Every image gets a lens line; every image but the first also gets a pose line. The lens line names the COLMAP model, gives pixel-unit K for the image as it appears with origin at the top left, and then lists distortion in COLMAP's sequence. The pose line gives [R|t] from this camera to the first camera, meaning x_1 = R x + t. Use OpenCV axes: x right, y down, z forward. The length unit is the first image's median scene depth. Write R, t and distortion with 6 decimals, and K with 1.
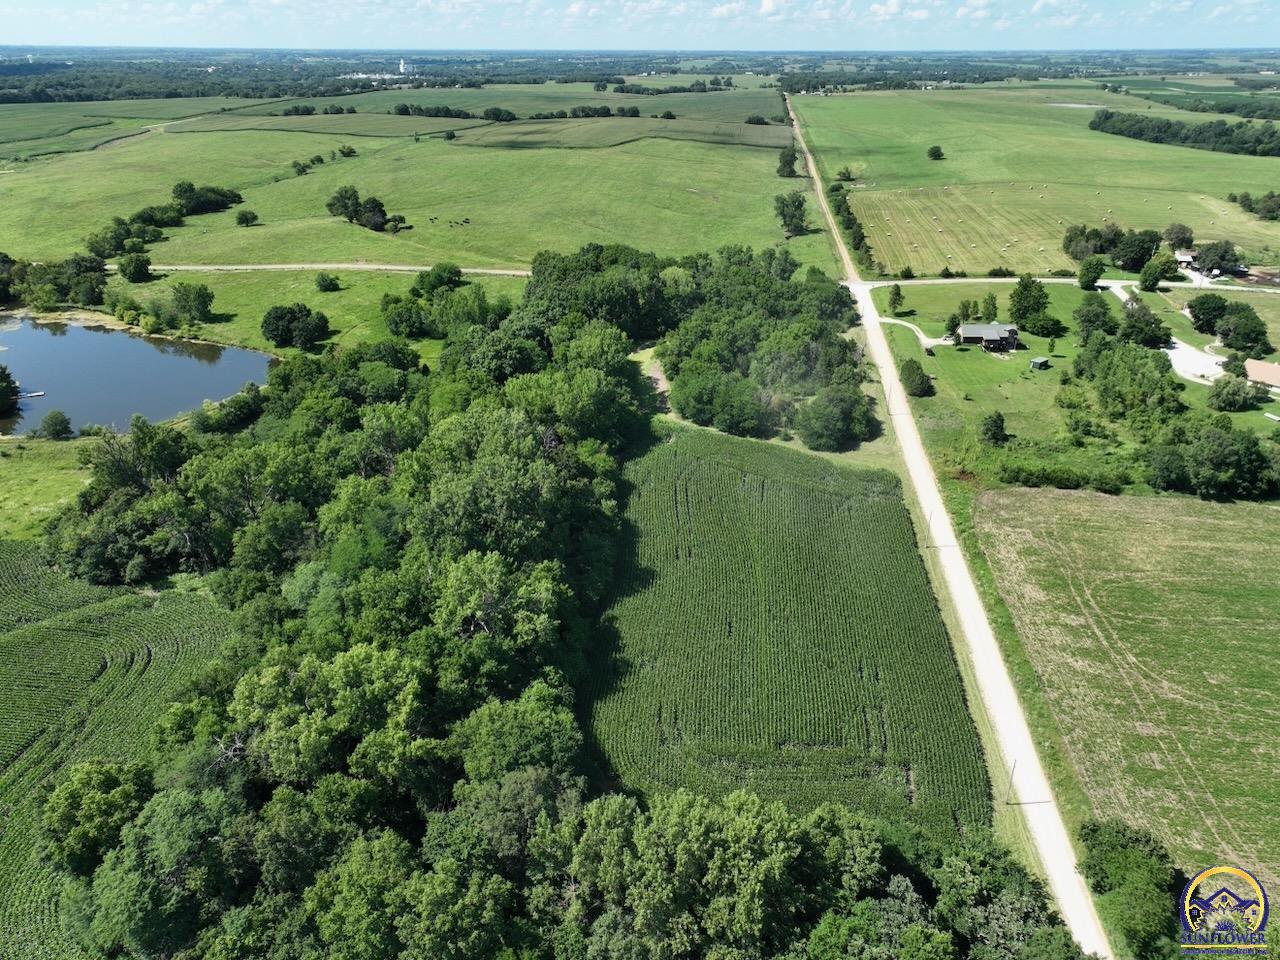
lens RADIAL K [[899.4, 0, 643.5], [0, 899.4, 485.0], [0, 0, 1]] dist [0.000845, 0.018406]
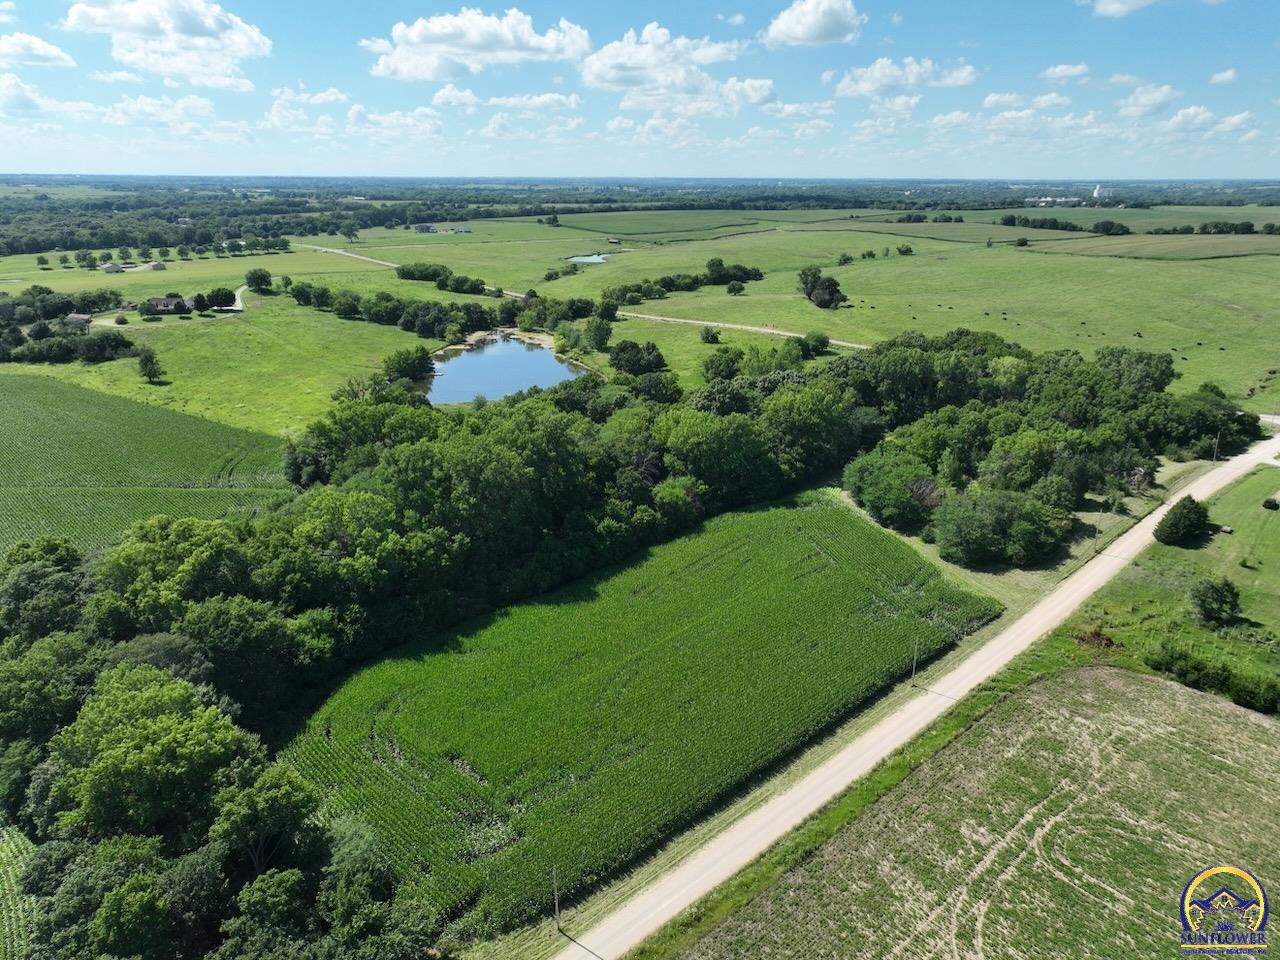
lens RADIAL K [[899.4, 0, 640.7], [0, 899.4, 482.9], [0, 0, 1]] dist [0.000845, 0.018406]
pose [[0.749402, 0.215241, -0.626153, 0.446454], [-0.292739, 0.955945, -0.021754, -0.007101], [0.593885, 0.199602, 0.779397, 0.193332]]
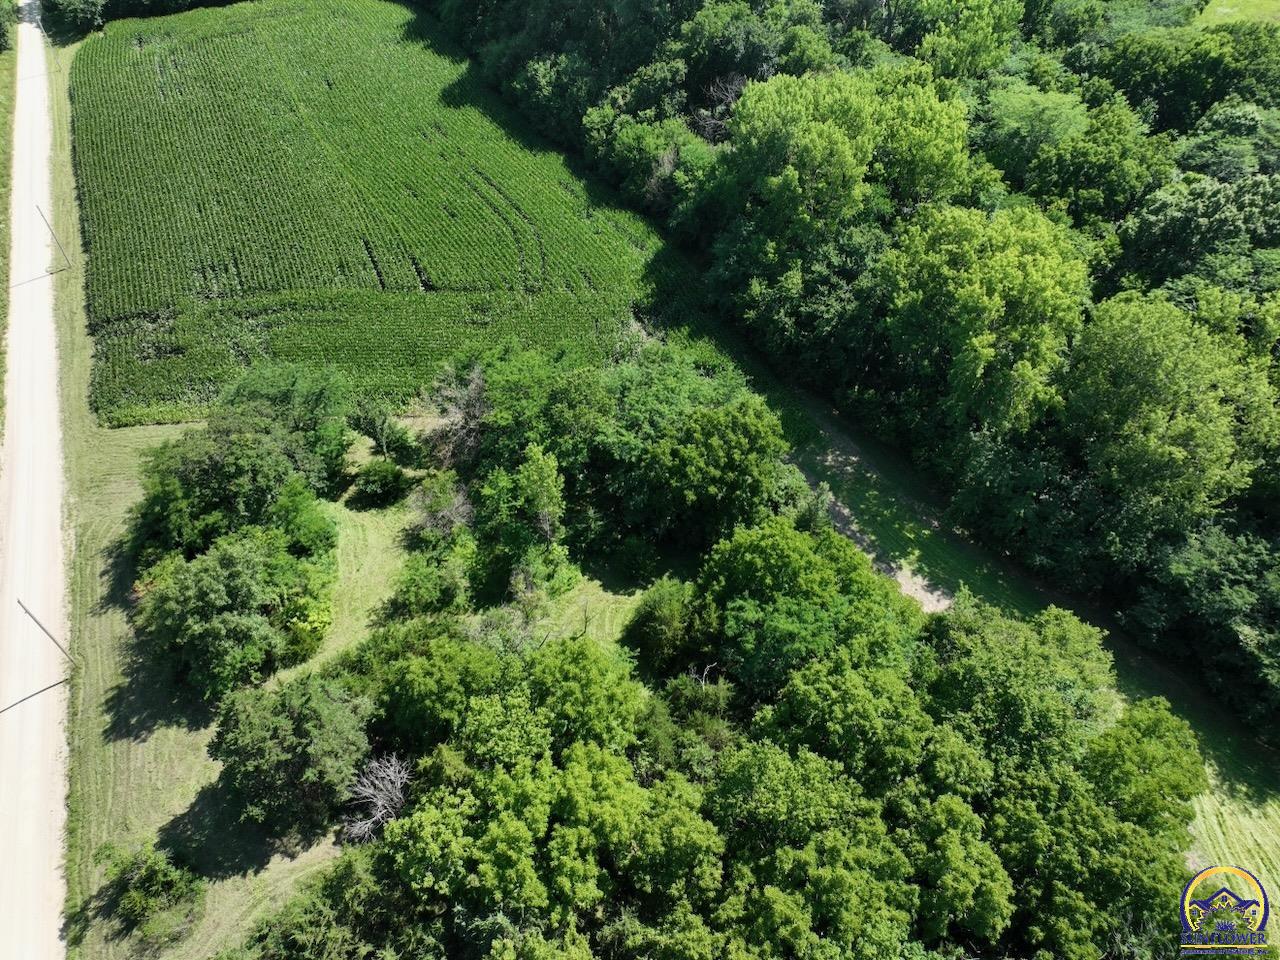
lens RADIAL K [[899.4, 0, 644.6], [0, 899.4, 477.0], [0, 0, 1]] dist [0.000845, 0.018406]
pose [[-0.849599, 0.388159, -0.357091, 0.200710], [-0.226227, 0.343410, 0.911532, -0.396724], [0.476448, 0.855221, -0.203949, 1.098732]]
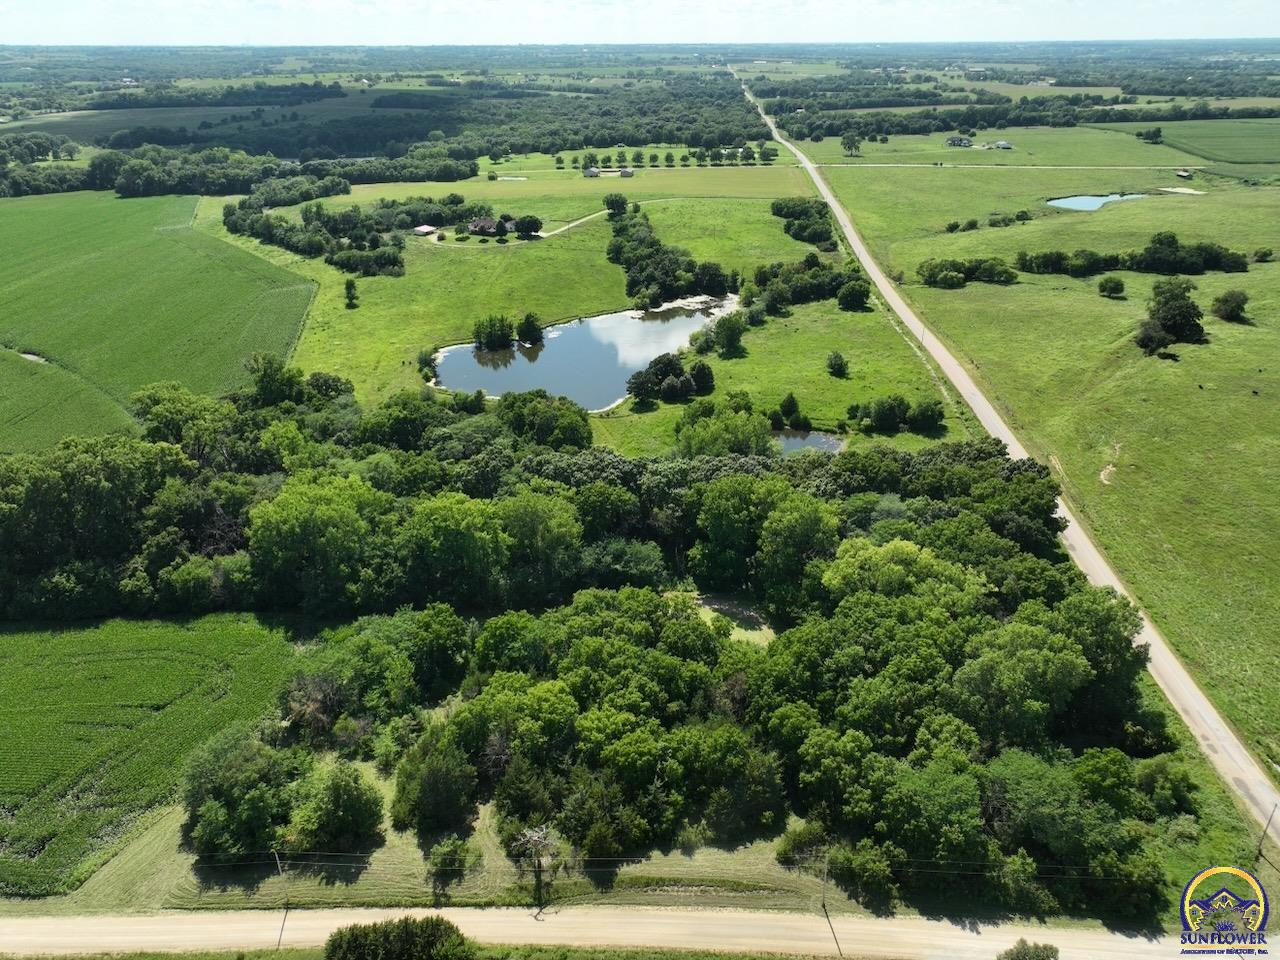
lens RADIAL K [[899.4, 0, 648.0], [0, 899.4, 470.5], [0, 0, 1]] dist [0.000845, 0.018406]
pose [[0.059283, 0.430973, -0.900415, 0.624444], [-0.434865, 0.823064, 0.365319, -0.535195], [0.898542, 0.369902, 0.236209, 0.981905]]
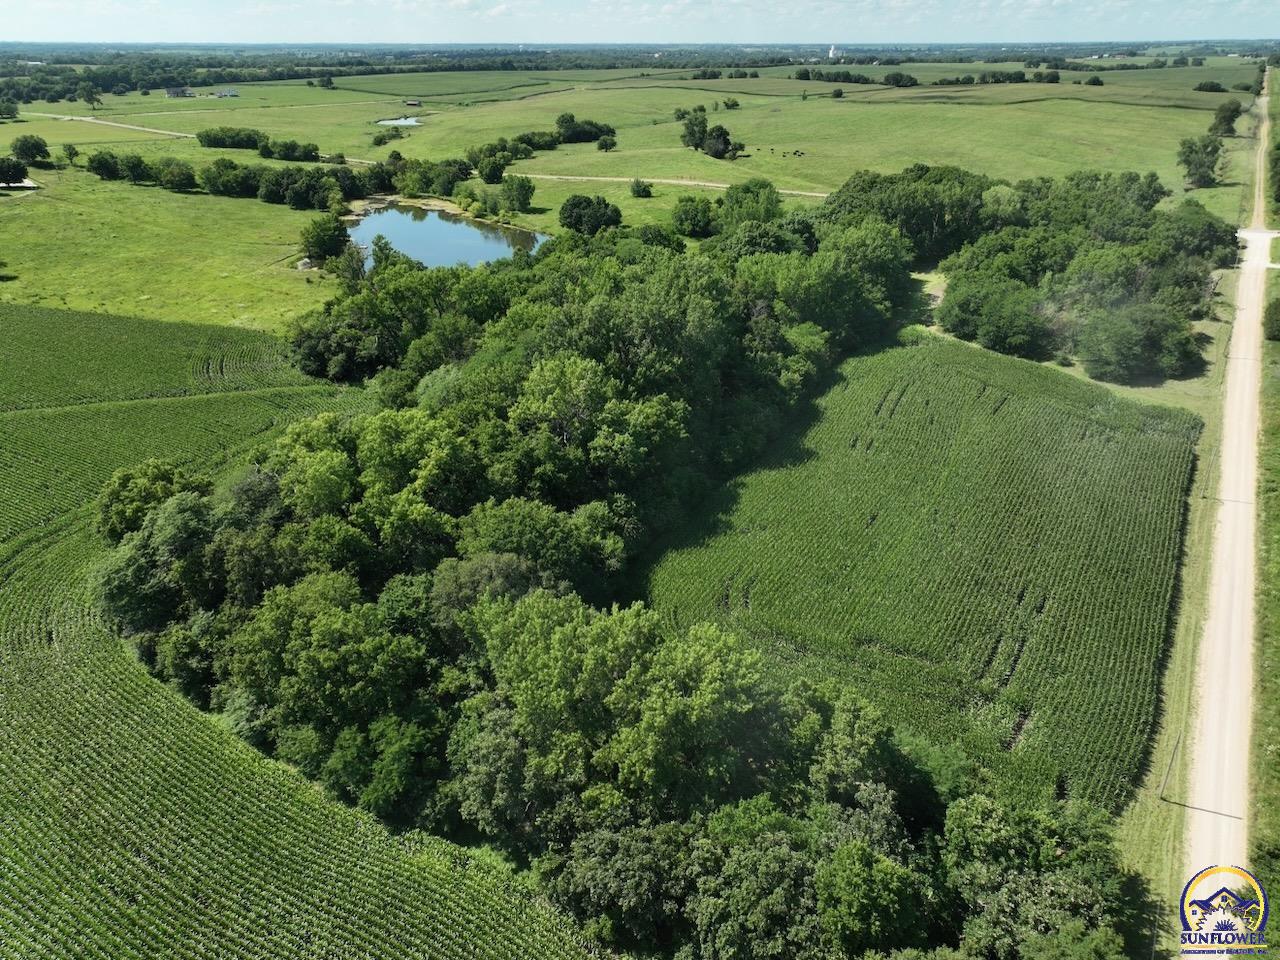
lens RADIAL K [[899.4, 0, 641.2], [0, 899.4, 481.0], [0, 0, 1]] dist [0.000845, 0.018406]
pose [[0.905326, 0.183602, -0.382983, 0.139083], [-0.183763, 0.982292, 0.036516, 0.087634], [0.382905, 0.037319, 0.923034, 0.115140]]
